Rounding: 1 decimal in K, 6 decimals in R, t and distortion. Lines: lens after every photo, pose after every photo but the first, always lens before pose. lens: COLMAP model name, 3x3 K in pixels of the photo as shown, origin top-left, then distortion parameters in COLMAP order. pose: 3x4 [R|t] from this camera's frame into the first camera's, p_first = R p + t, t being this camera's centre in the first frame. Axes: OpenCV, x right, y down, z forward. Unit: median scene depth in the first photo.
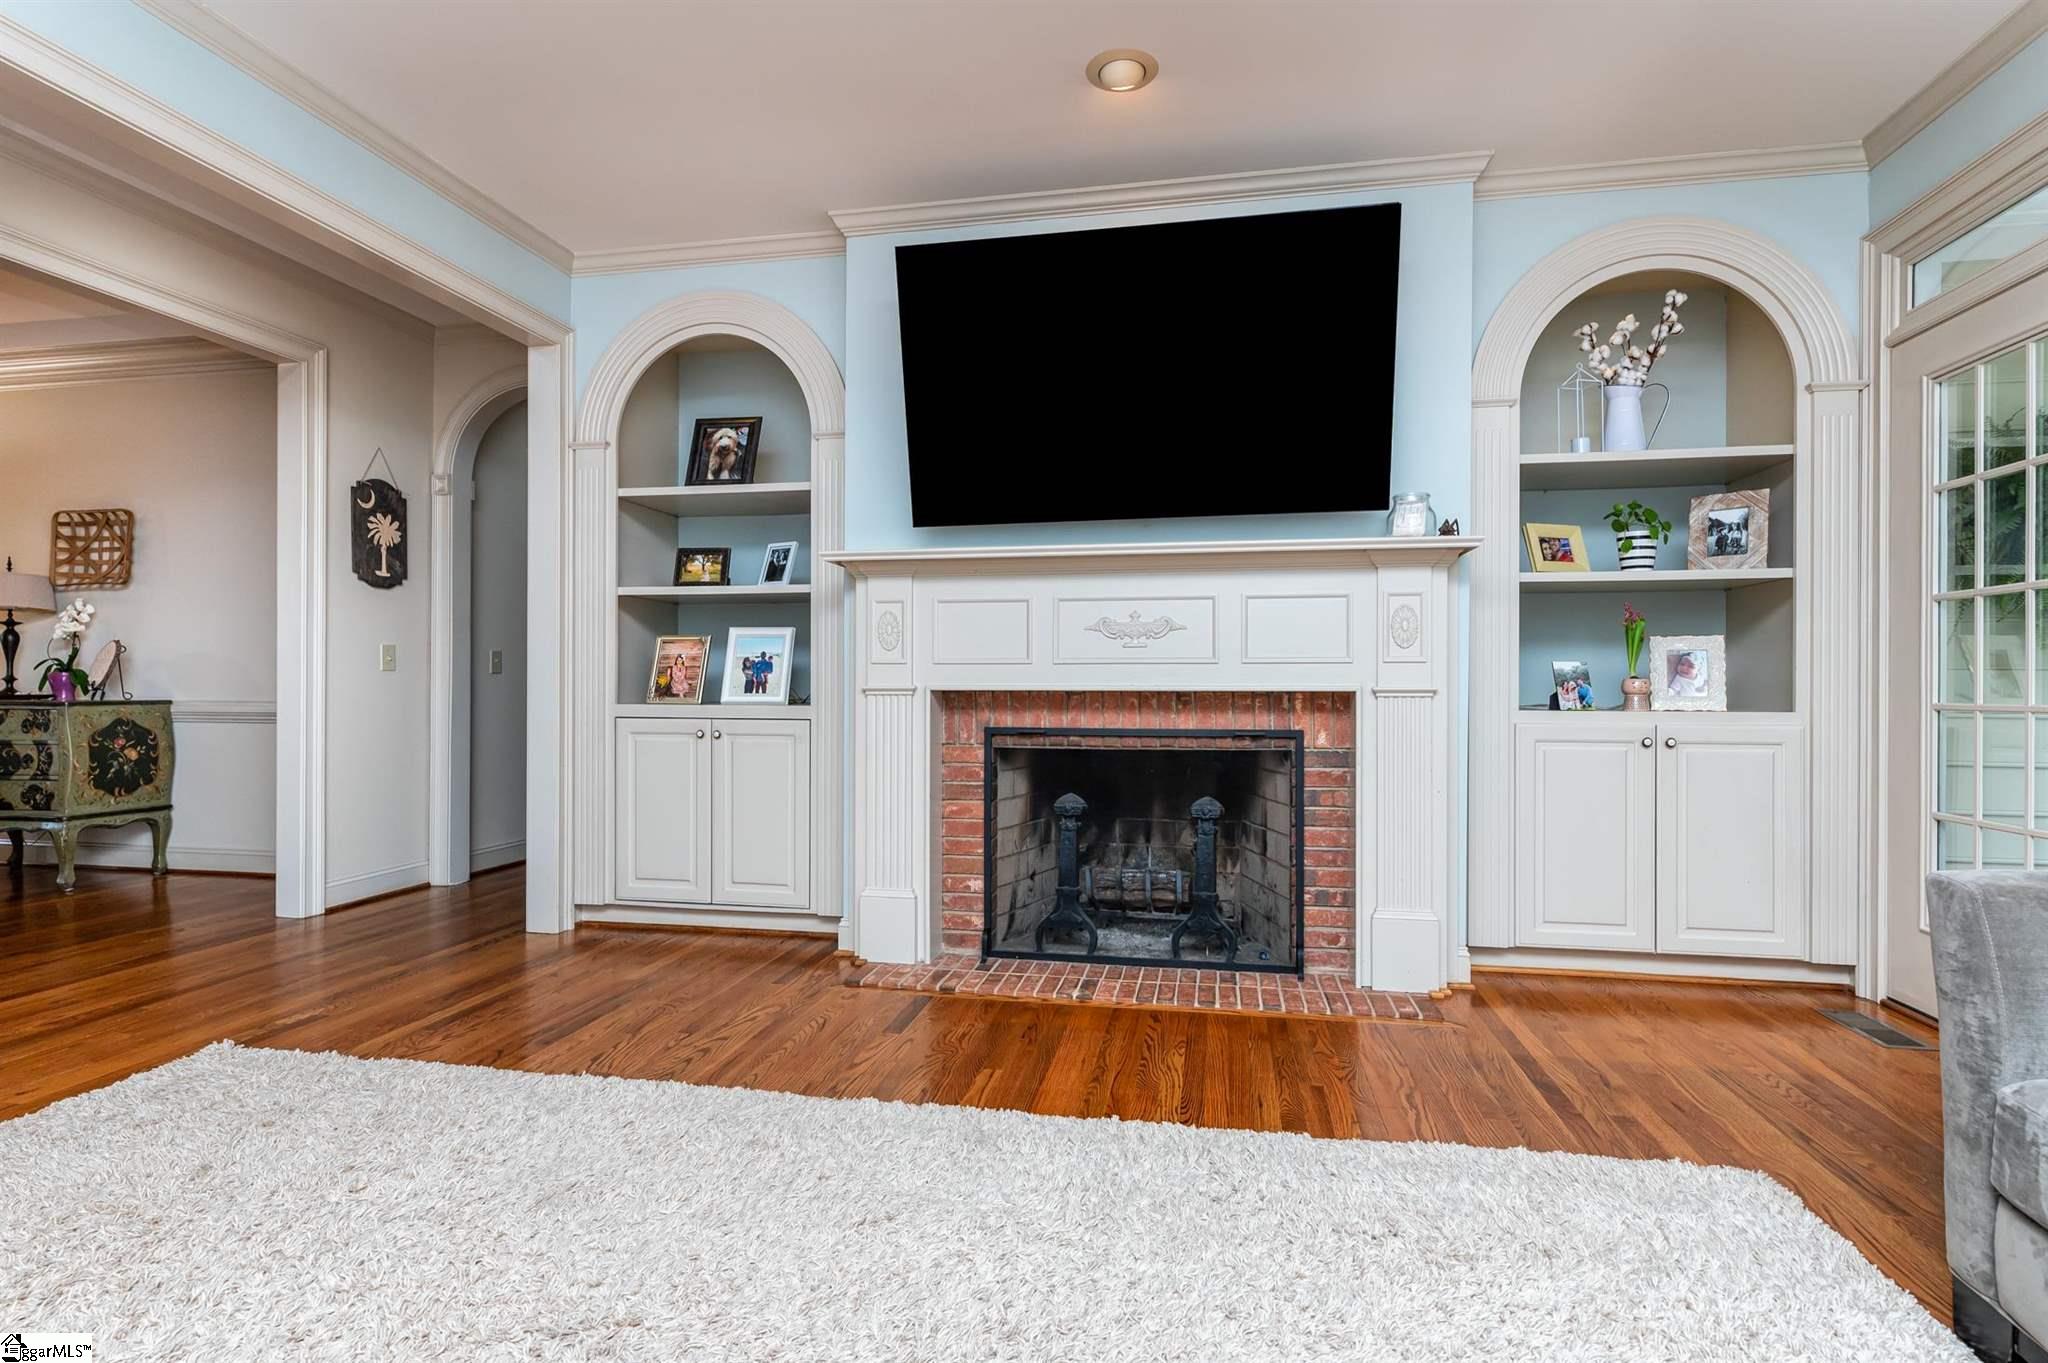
lens RADIAL K [[1009.6, 0, 1025.3], [0, 1009.6, 684.3], [0, 0, 1]] dist [0.001305, 0.000380]
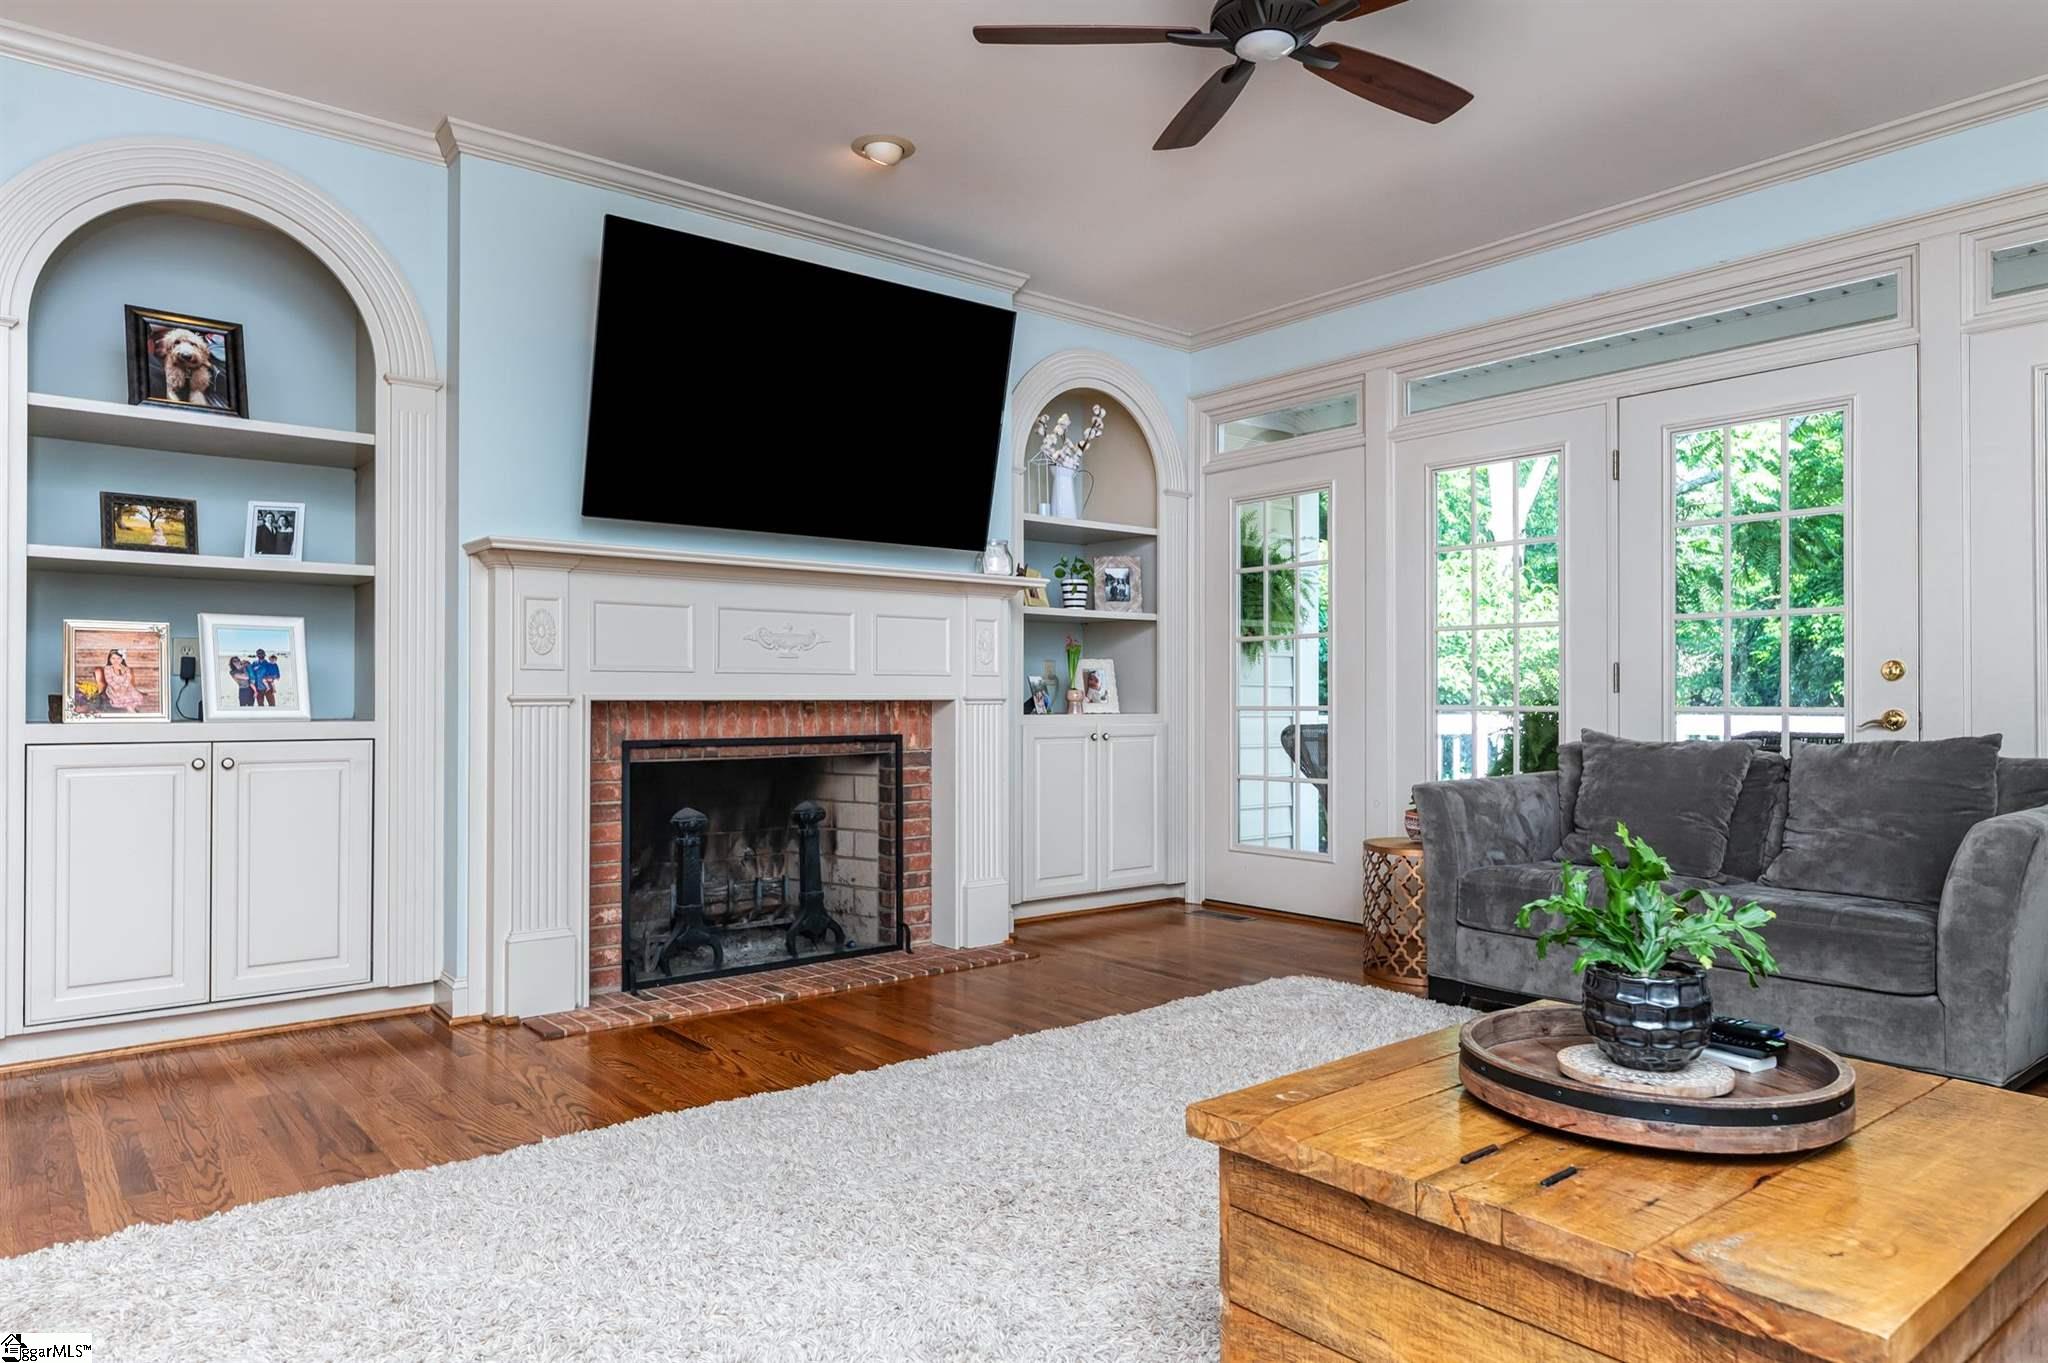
lens RADIAL K [[1254.8, 0, 1030.1], [0, 1254.8, 685.1], [0, 0, 1]] dist [0.009413, -0.000150]
pose [[0.642606, 0.006057, 0.766173, -0.681204], [0.001483, 0.999957, -0.009149, 0.003316], [-0.766196, 0.007015, 0.642569, -0.015813]]
